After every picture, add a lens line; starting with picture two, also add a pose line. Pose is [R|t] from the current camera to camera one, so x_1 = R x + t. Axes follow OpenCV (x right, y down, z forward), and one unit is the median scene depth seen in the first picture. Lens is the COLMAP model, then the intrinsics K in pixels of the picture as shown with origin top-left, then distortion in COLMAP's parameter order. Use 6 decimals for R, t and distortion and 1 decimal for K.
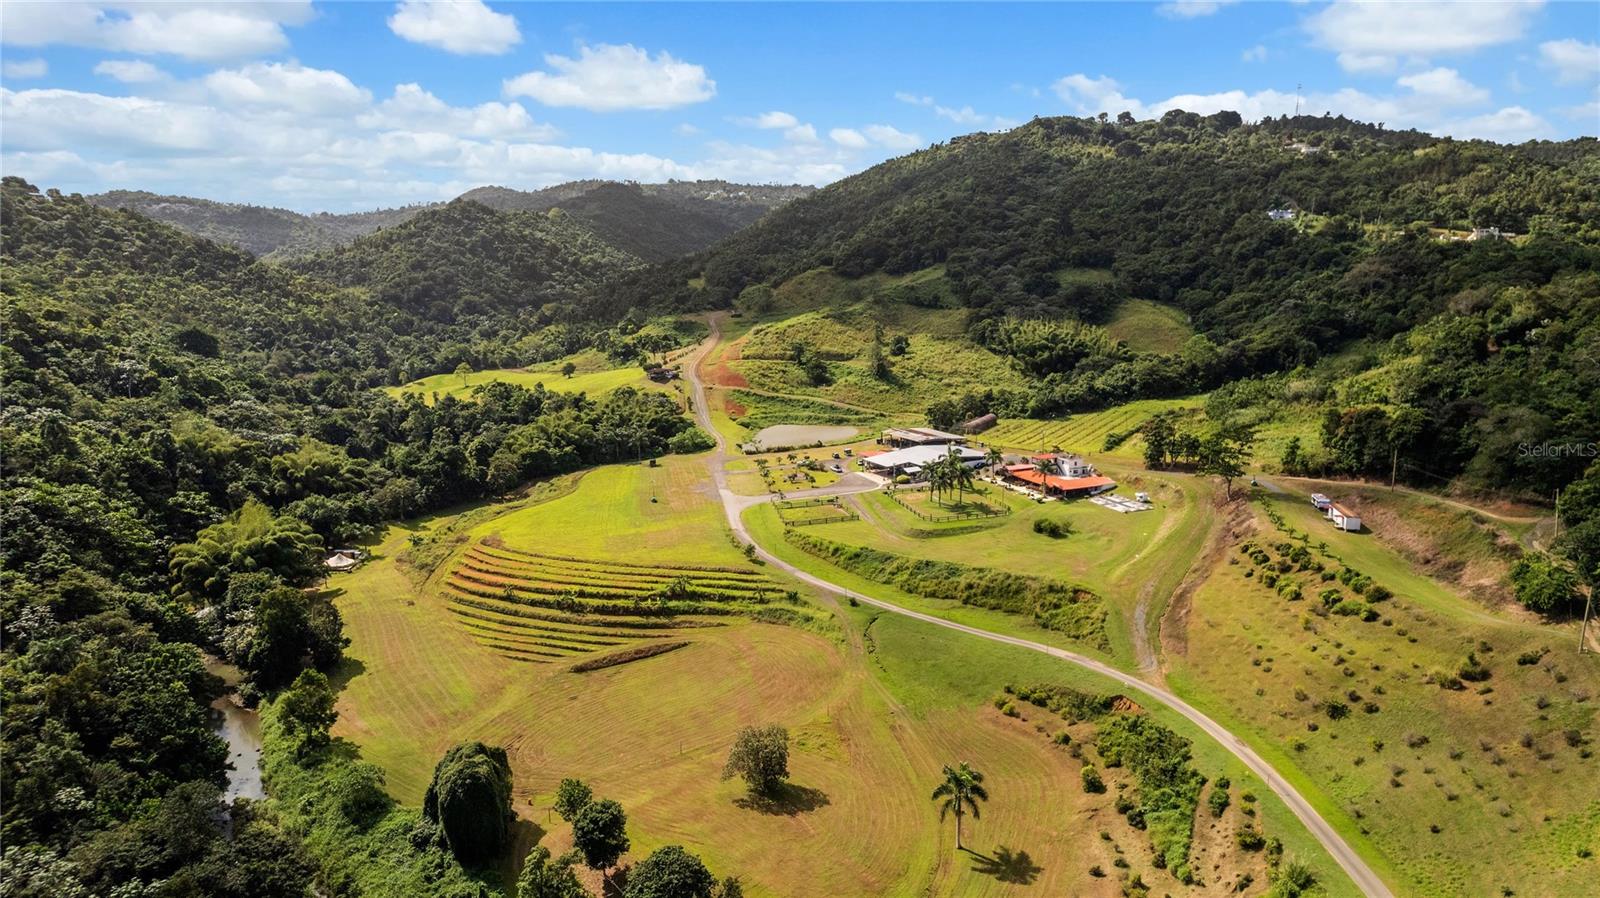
lens RADIAL K [[1012.9, 0, 800.0], [0, 1012.9, 449.0], [0, 0, 1]] dist [-0.076603, 0.067564]
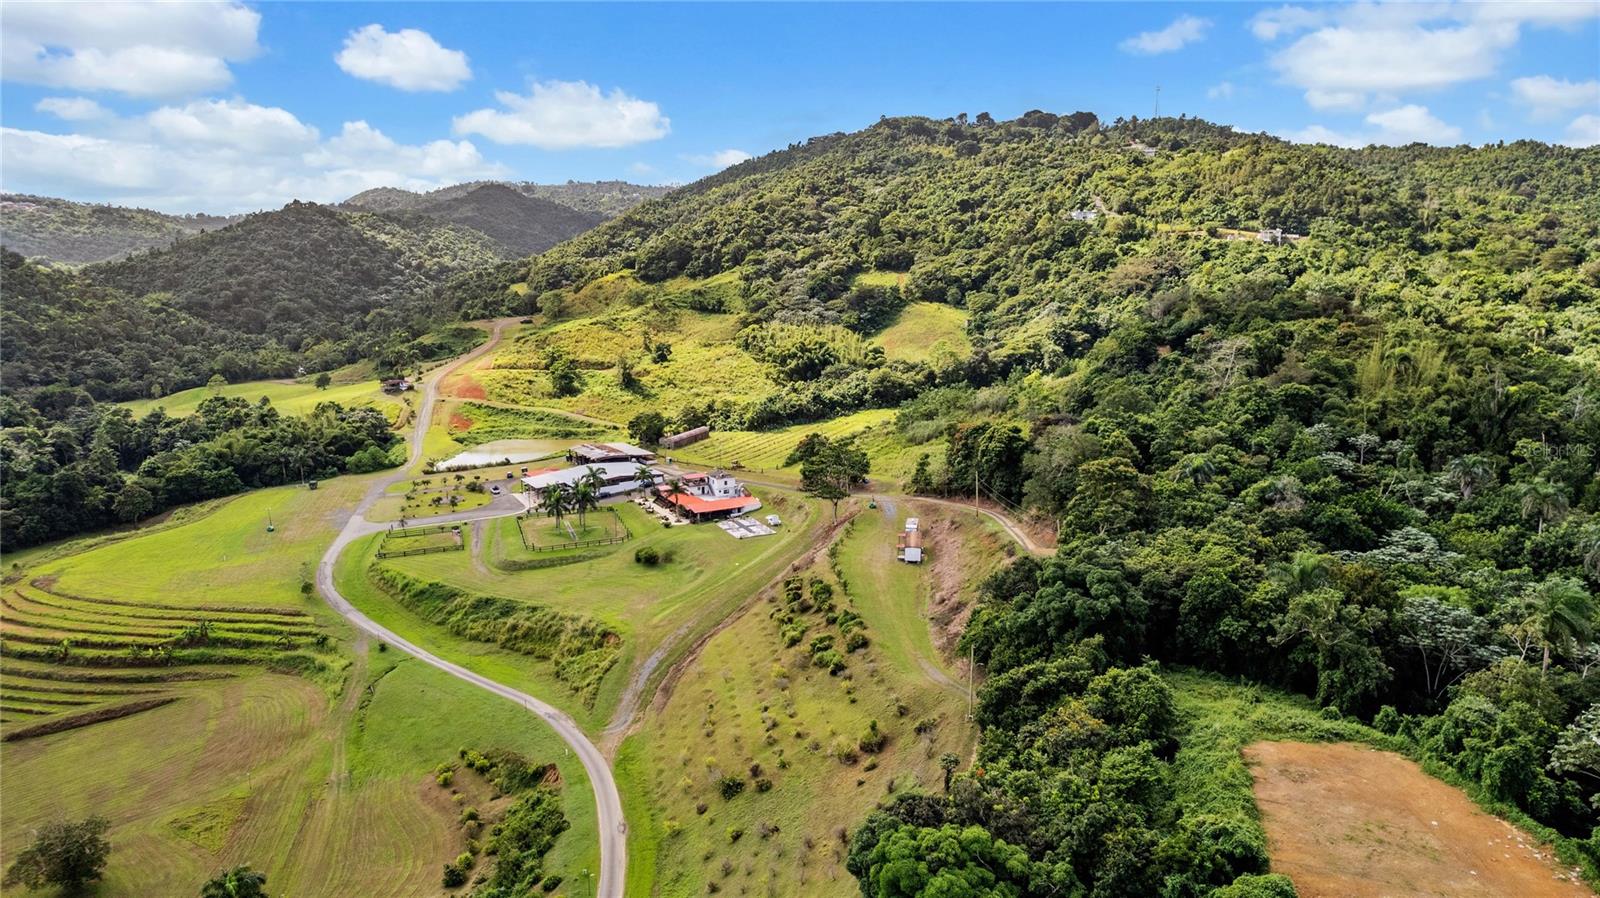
lens RADIAL K [[1012.9, 0, 800.0], [0, 1012.9, 449.0], [0, 0, 1]] dist [-0.076603, 0.067564]
pose [[0.997771, -0.012770, 0.065495, 0.168278], [0.012891, 0.999916, -0.001426, -0.008754], [-0.065471, 0.002267, 0.997852, 0.039923]]
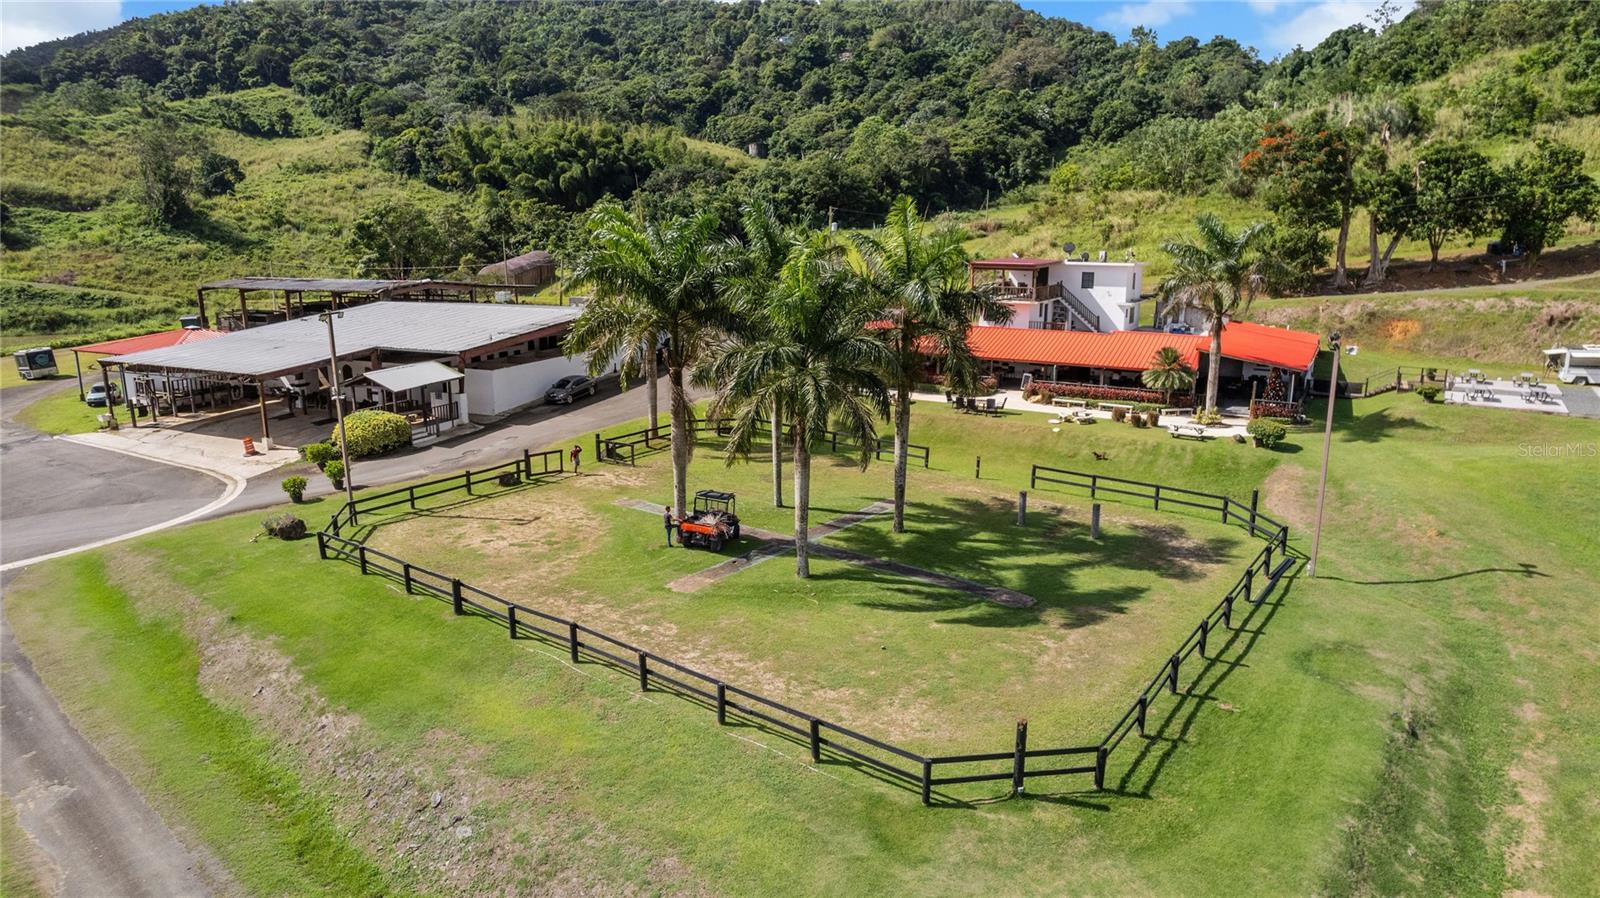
lens RADIAL K [[1012.9, 0, 800.0], [0, 1012.9, 449.0], [0, 0, 1]] dist [-0.076603, 0.067564]
pose [[0.805846, -0.120844, 0.579662, 0.037698], [0.107244, 0.992549, 0.057830, 0.018967], [-0.582332, 0.015563, 0.812802, 0.506008]]
